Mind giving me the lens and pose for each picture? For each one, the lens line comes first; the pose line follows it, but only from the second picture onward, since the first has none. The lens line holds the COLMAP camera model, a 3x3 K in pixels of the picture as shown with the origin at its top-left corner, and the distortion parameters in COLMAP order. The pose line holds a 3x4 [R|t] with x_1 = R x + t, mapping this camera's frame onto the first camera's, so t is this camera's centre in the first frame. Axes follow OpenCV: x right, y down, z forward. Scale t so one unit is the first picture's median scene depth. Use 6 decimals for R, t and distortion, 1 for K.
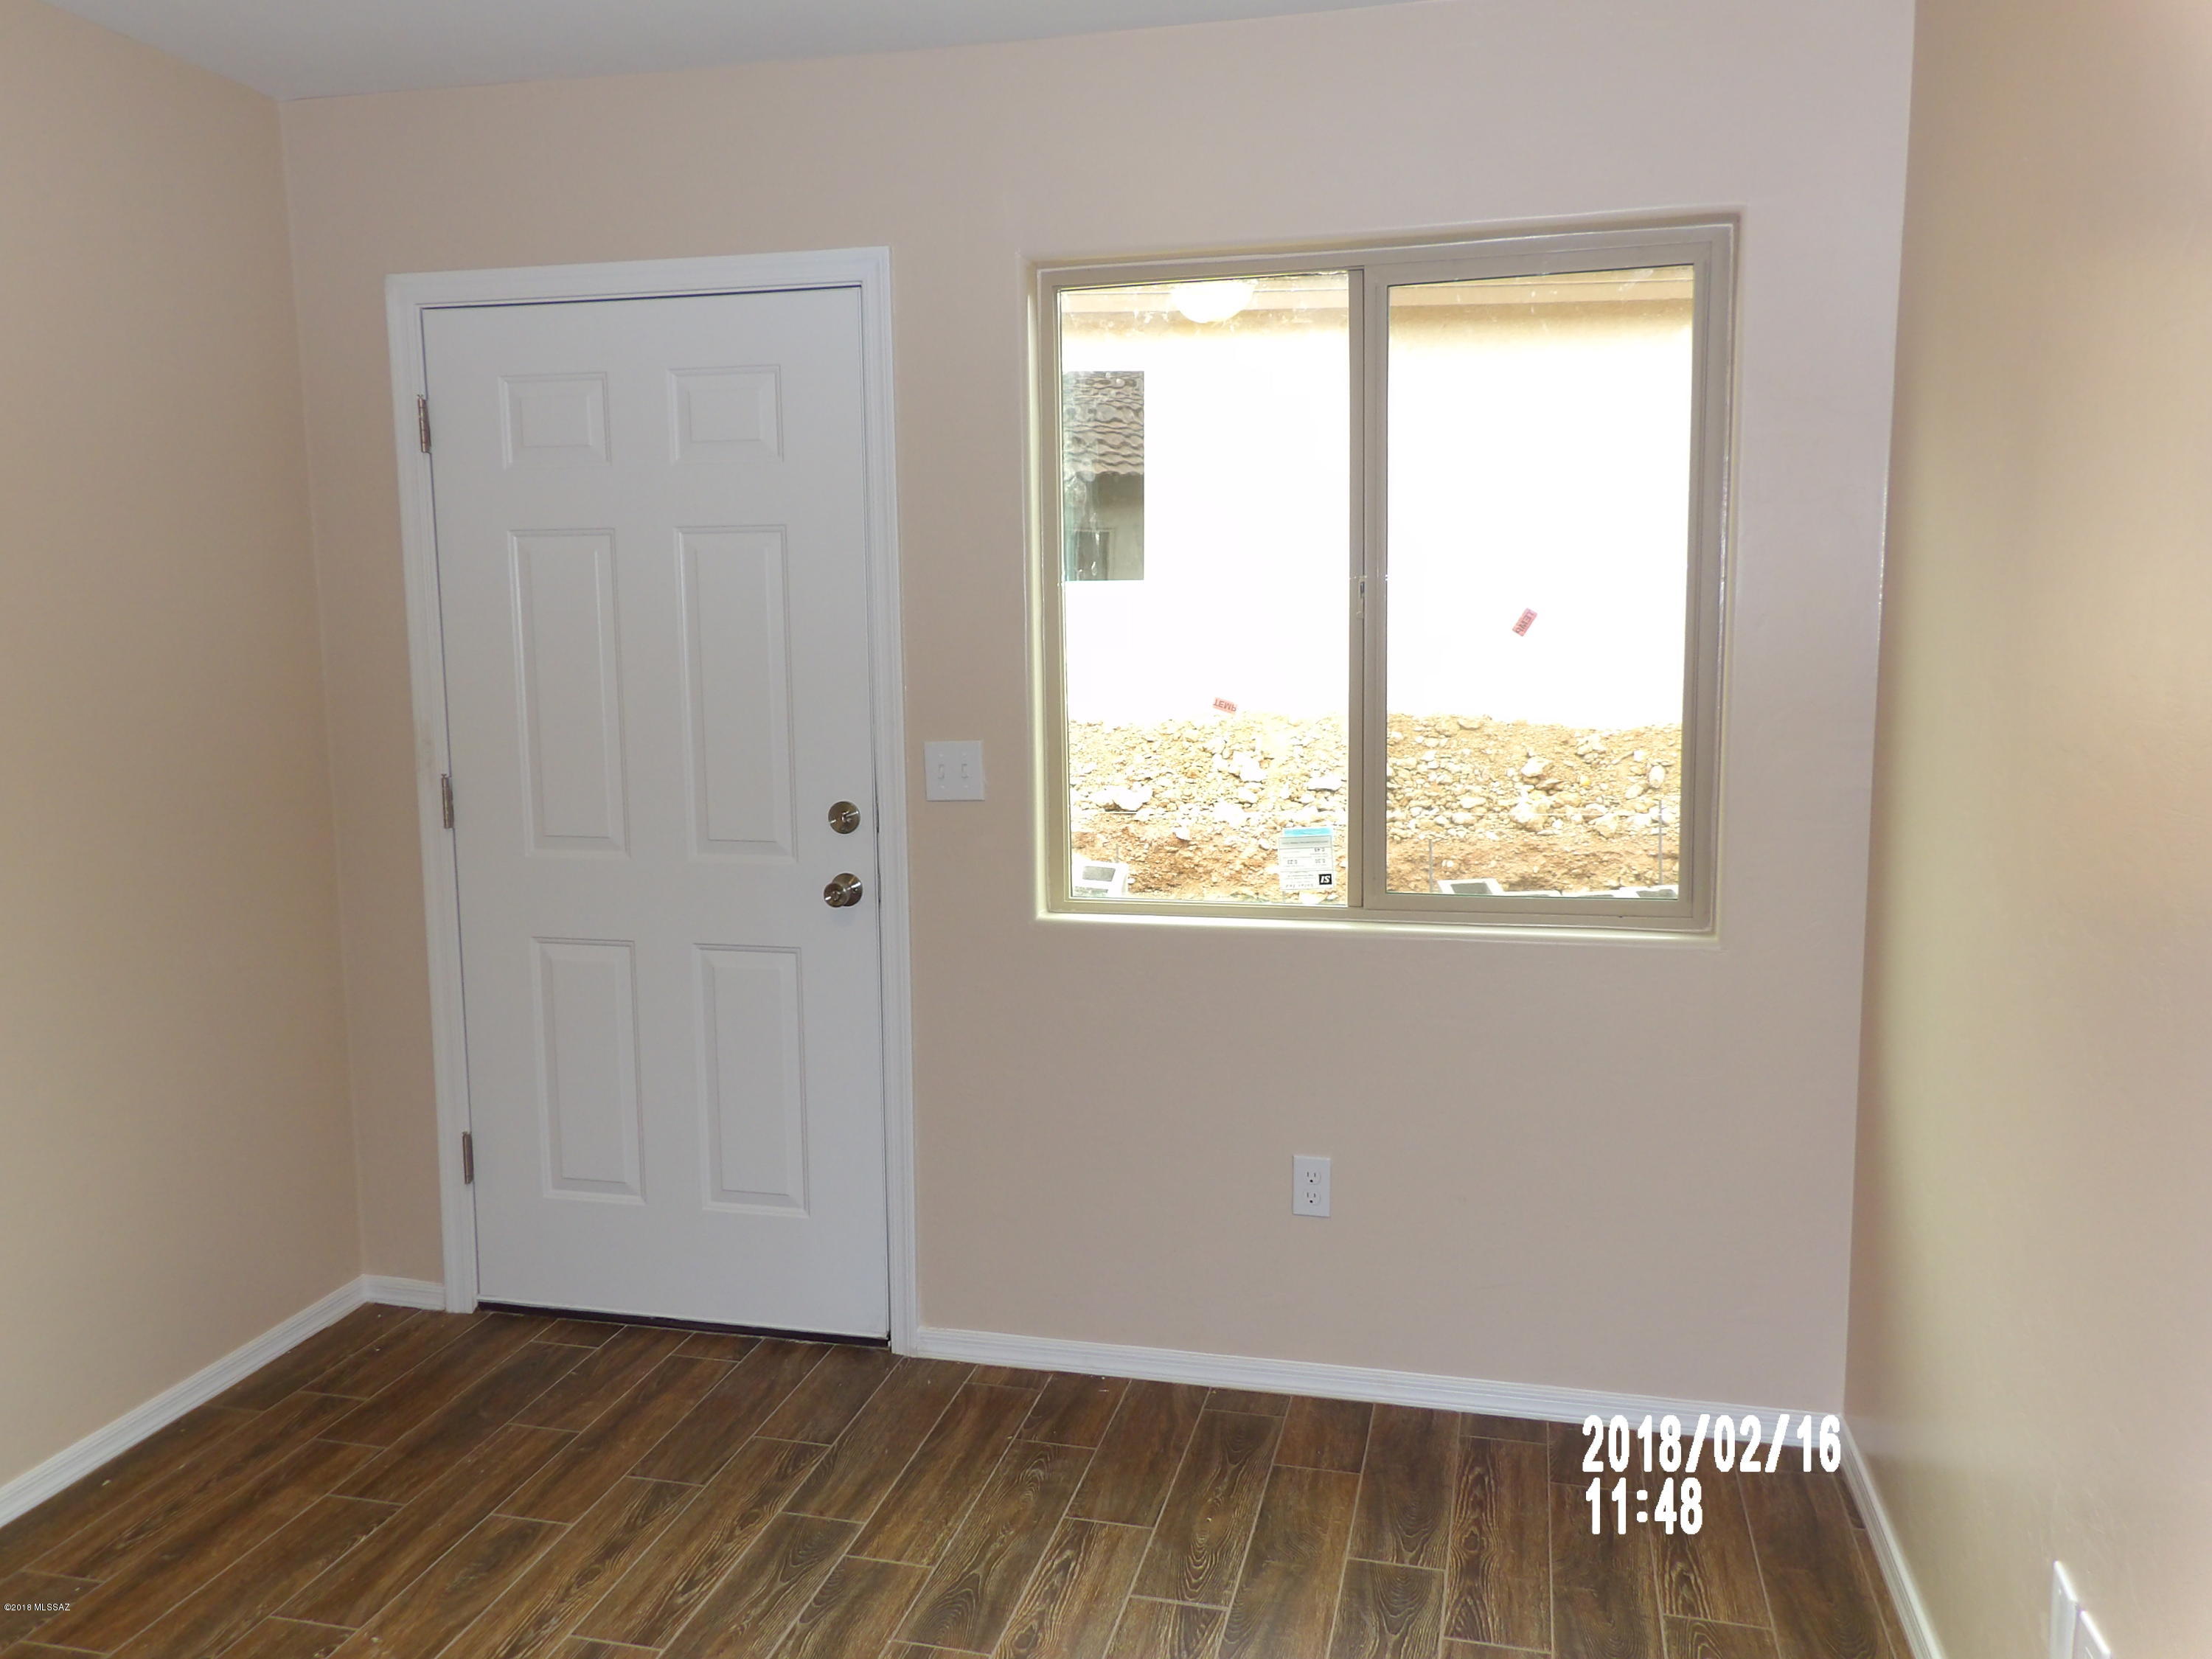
lens RADIAL K [[1724.8, 0, 1092.5], [0, 1724.8, 834.8], [0, 0, 1]] dist [0.008794, 0.036813]
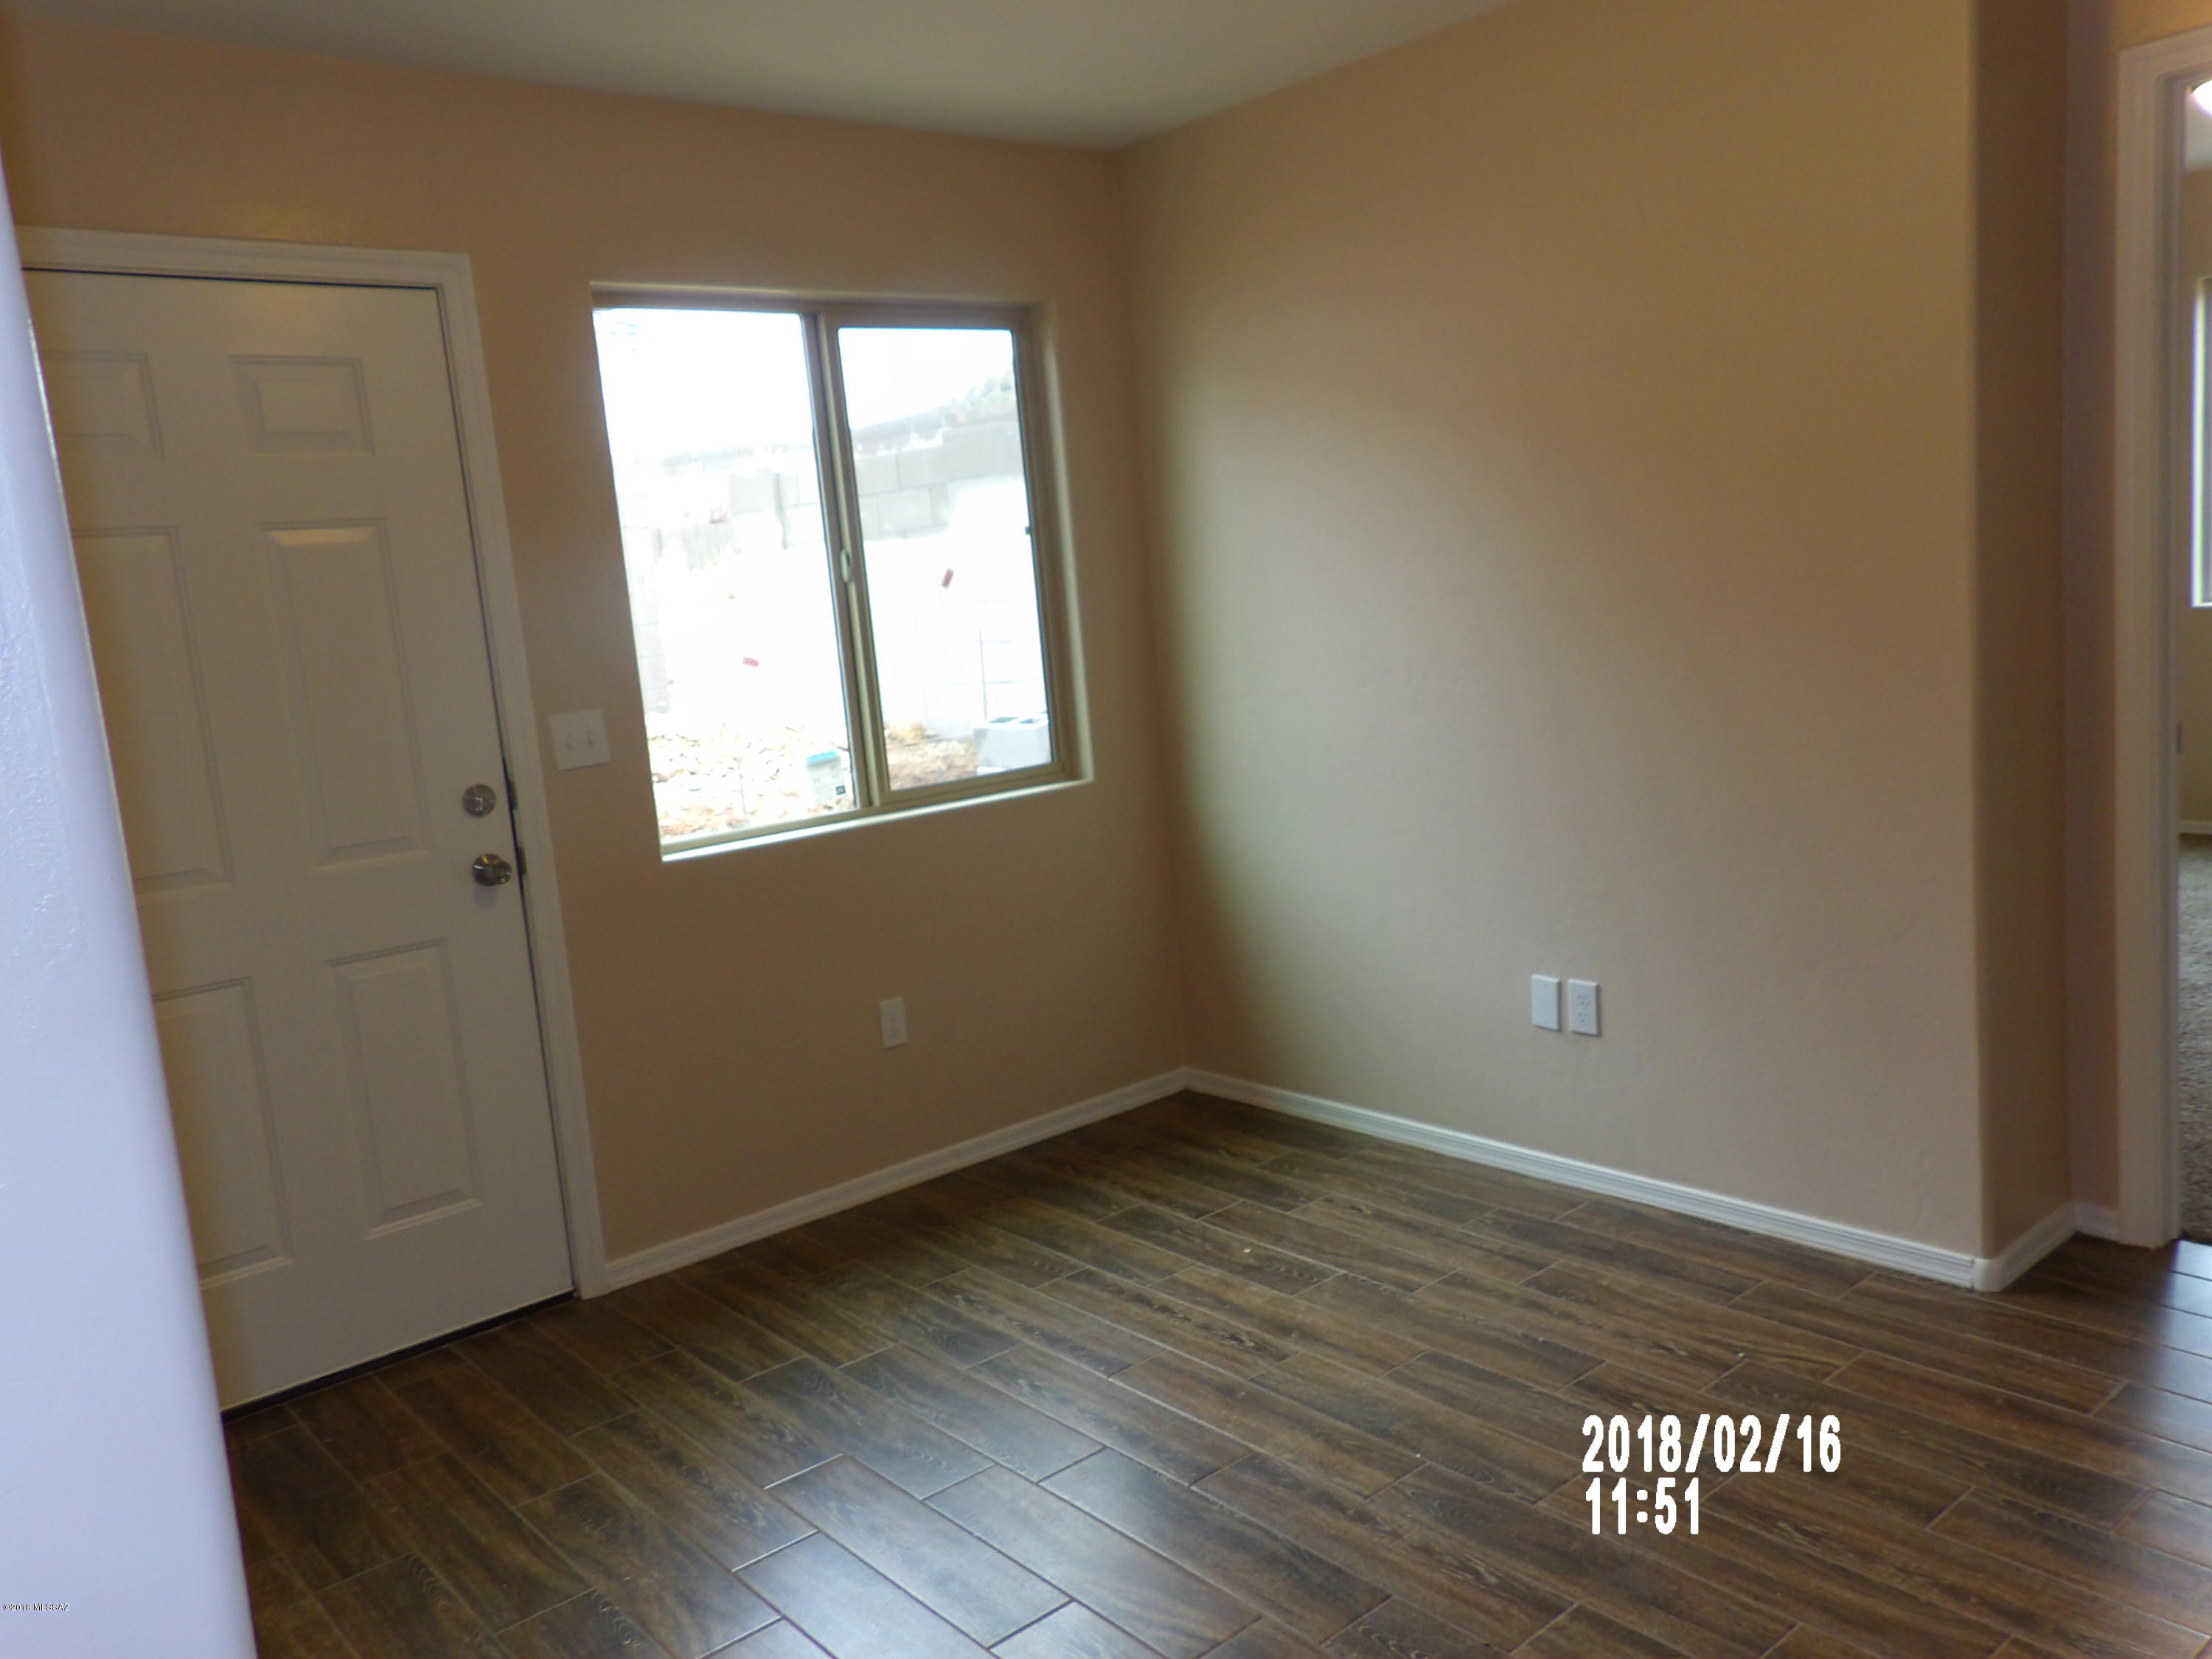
lens RADIAL K [[1724.8, 0, 1100.8], [0, 1724.8, 832.2], [0, 0, 1]] dist [0.008794, 0.036813]
pose [[0.577567, -0.157184, 0.801068, -0.778963], [0.184952, 0.980967, 0.059134, 0.016620], [-0.795116, 0.114005, 0.595646, 0.092641]]
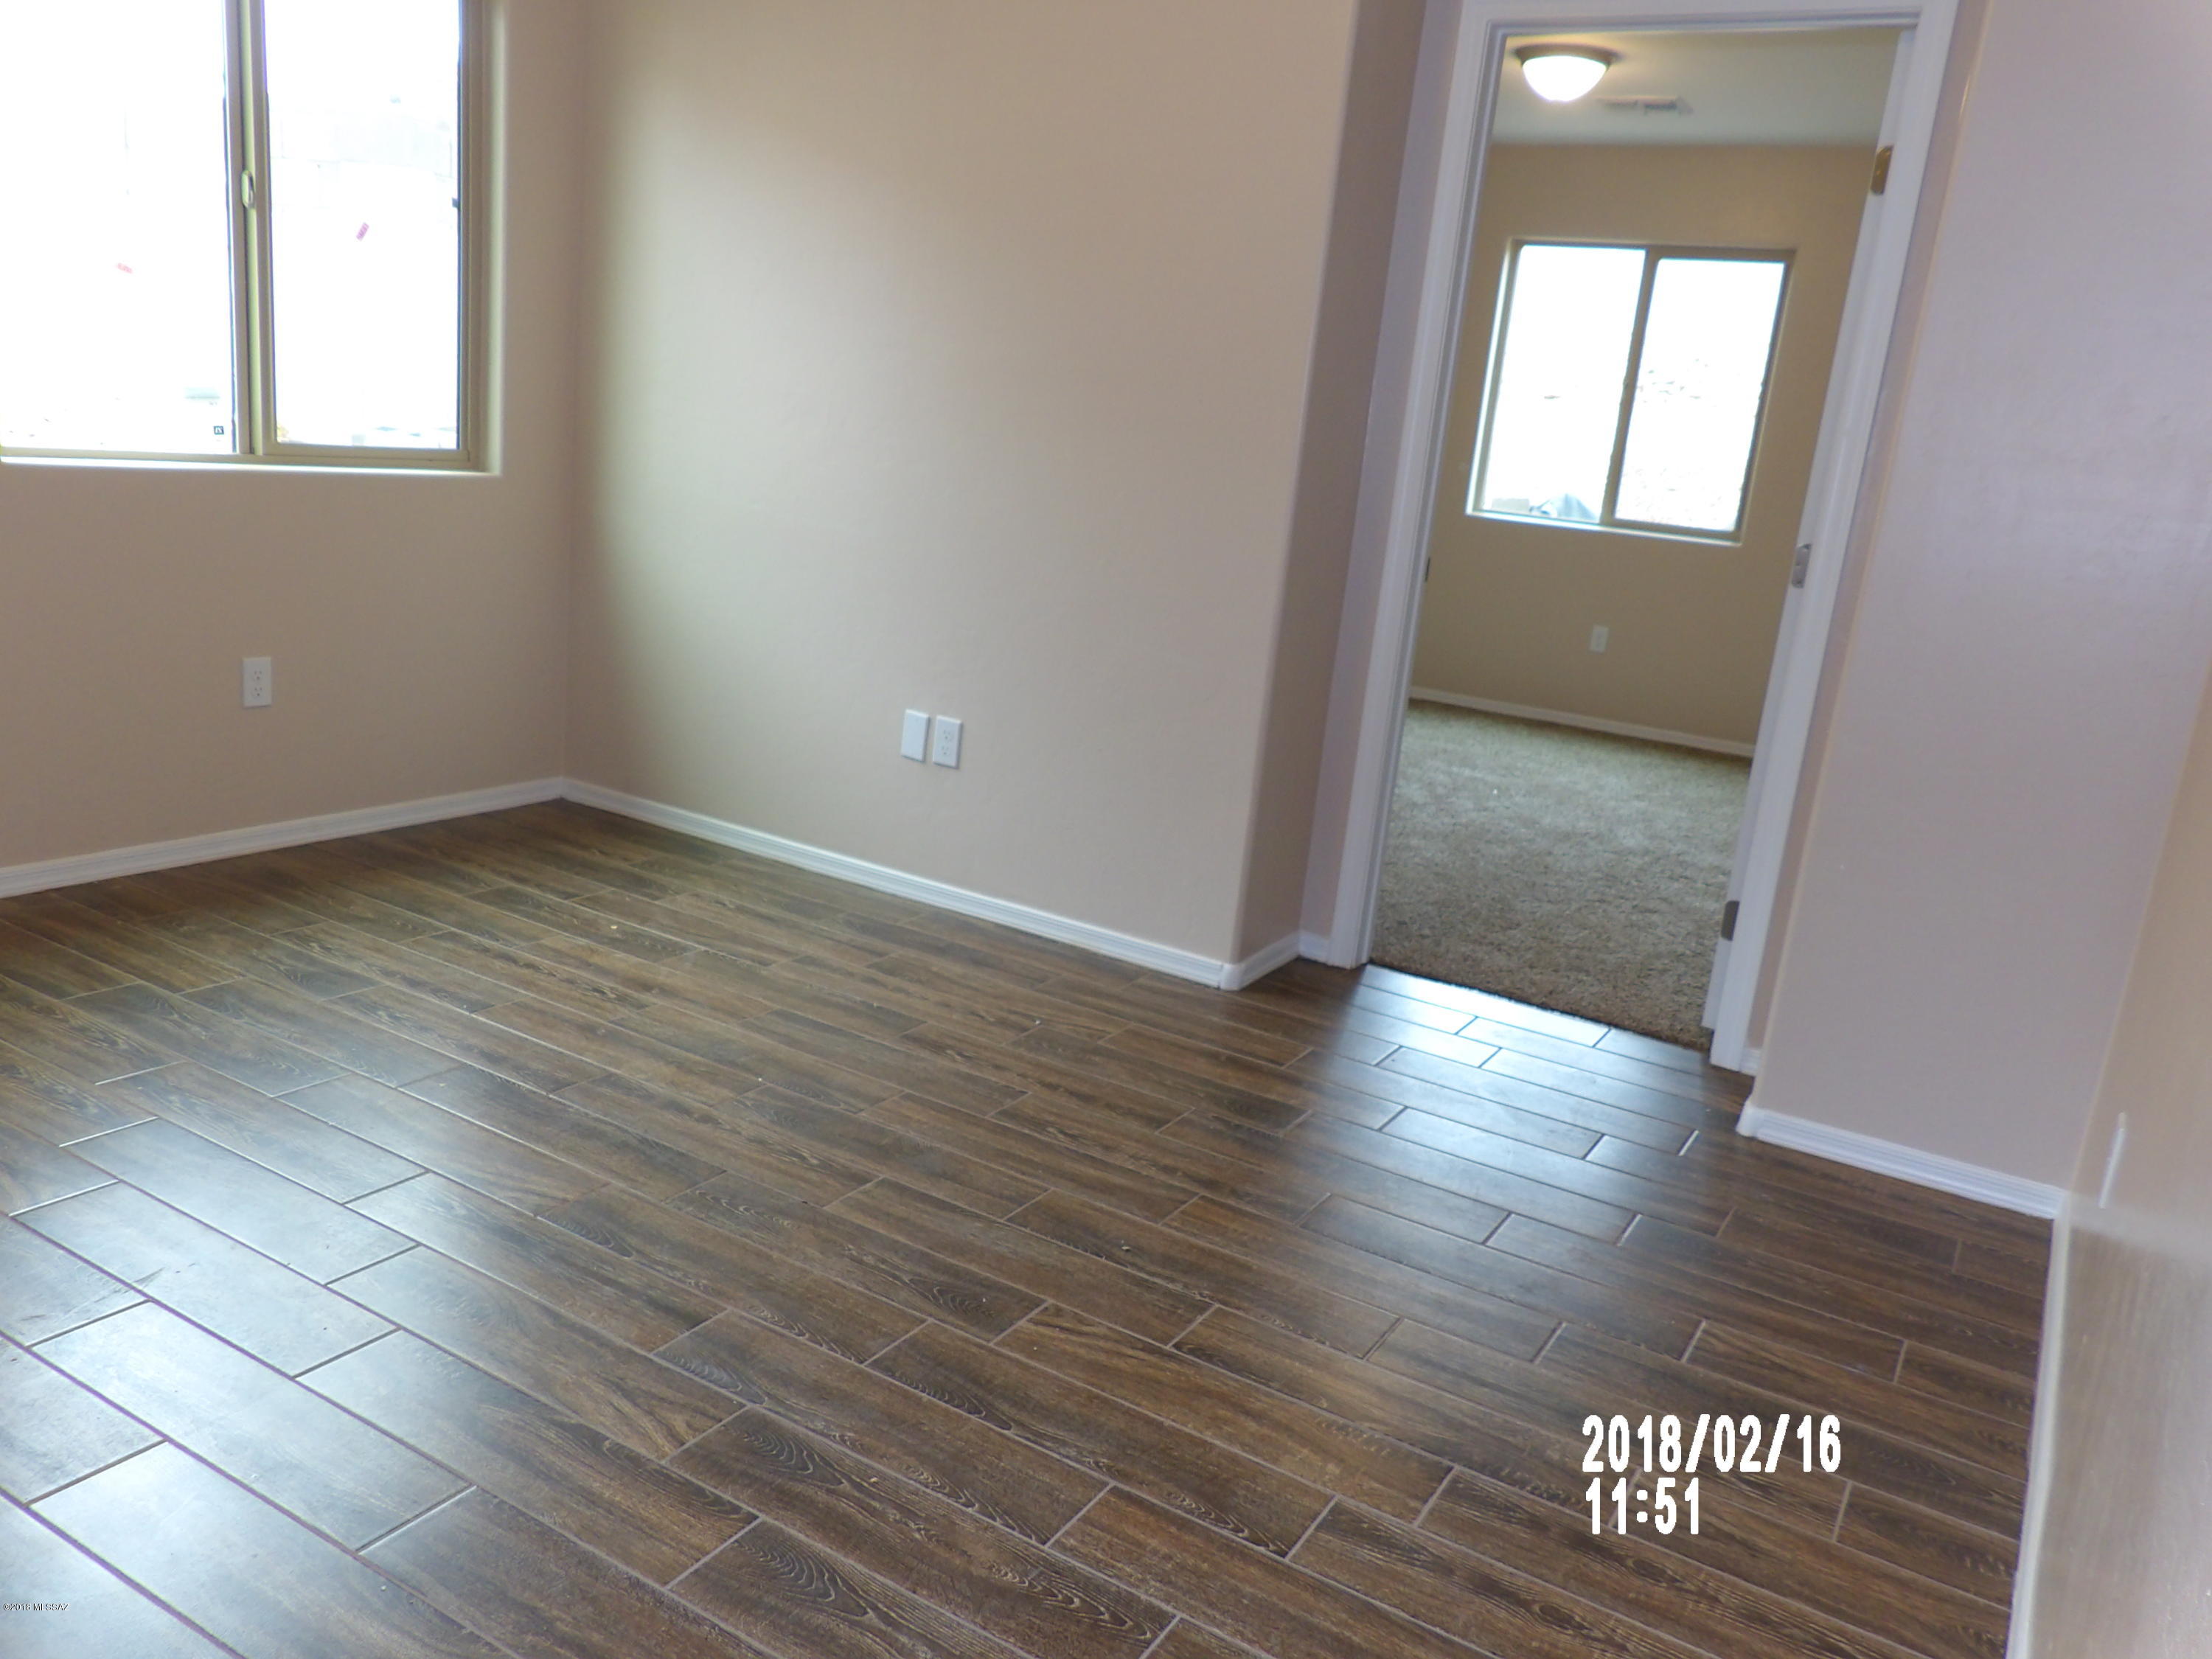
lens RADIAL K [[1724.8, 0, 1106.9], [0, 1724.8, 835.9], [0, 0, 1]] dist [0.008794, 0.036813]
pose [[0.276844, -0.191924, 0.941553, -0.886383], [0.015944, 0.980633, 0.195202, 0.076886], [-0.960782, -0.039028, 0.274543, 0.062935]]
